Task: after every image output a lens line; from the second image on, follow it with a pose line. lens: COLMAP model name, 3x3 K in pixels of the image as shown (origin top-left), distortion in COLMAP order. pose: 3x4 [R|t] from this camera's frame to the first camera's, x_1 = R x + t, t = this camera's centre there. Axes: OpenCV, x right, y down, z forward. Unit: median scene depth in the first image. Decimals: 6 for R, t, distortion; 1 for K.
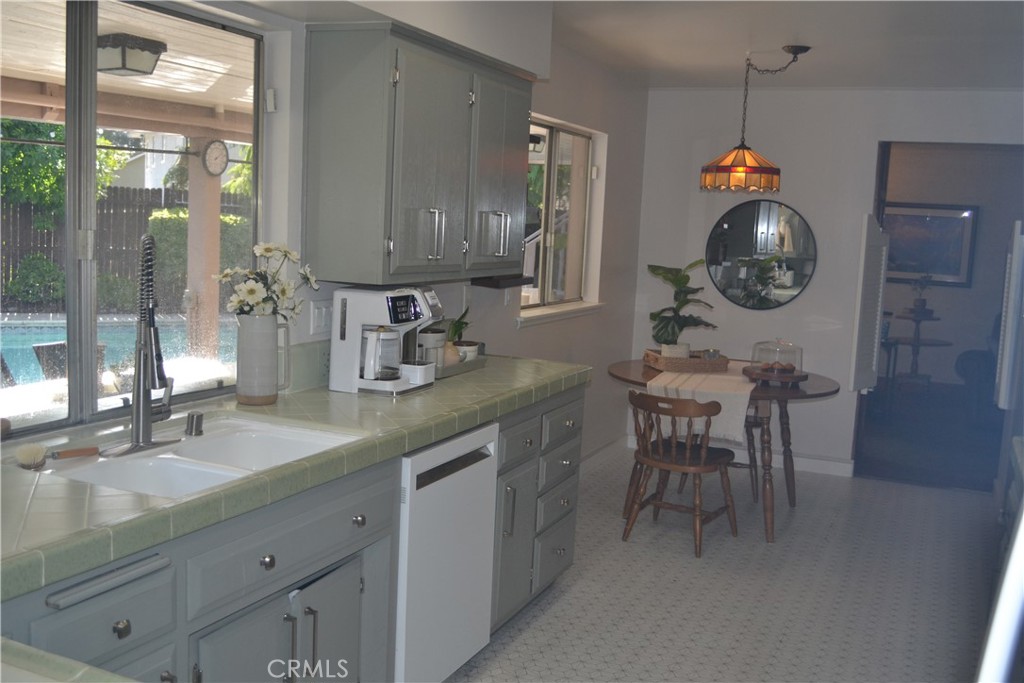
lens RADIAL K [[1037.2, 0, 512.0], [0, 1037.2, 341.5], [0, 0, 1]] dist [-0.043301, -0.006758]
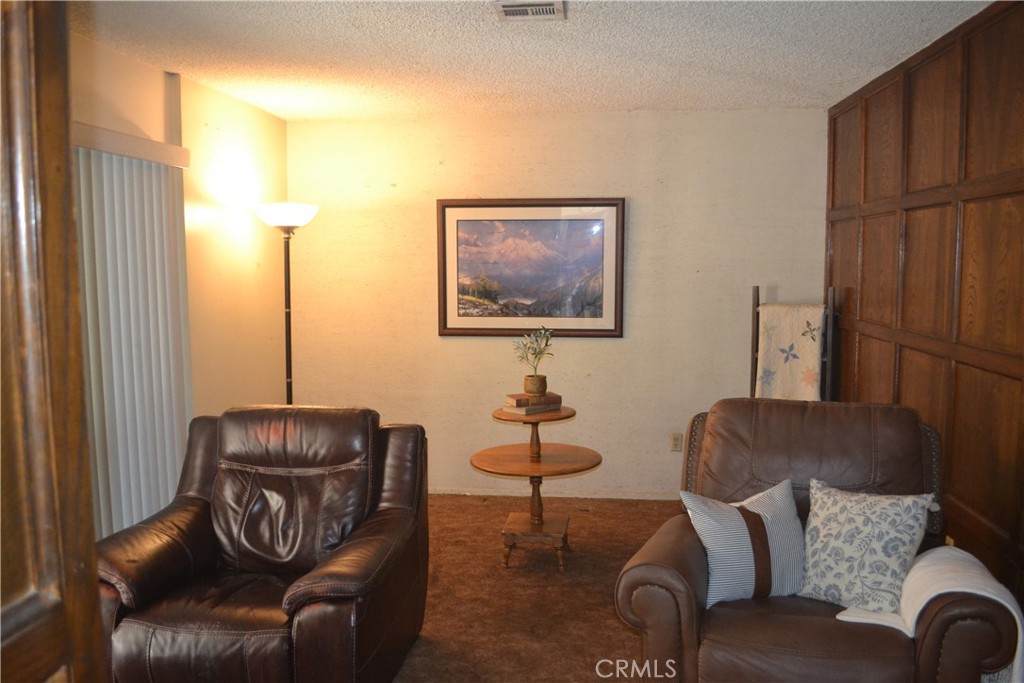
lens RADIAL K [[847.5, 0, 506.8], [0, 847.5, 343.4], [0, 0, 1]] dist [-0.081474, 0.012307]
pose [[0.954009, -0.086716, 0.286962, 0.244758], [0.089885, 0.995950, 0.002139, -0.055738], [-0.285985, 0.023753, 0.957940, 0.557105]]
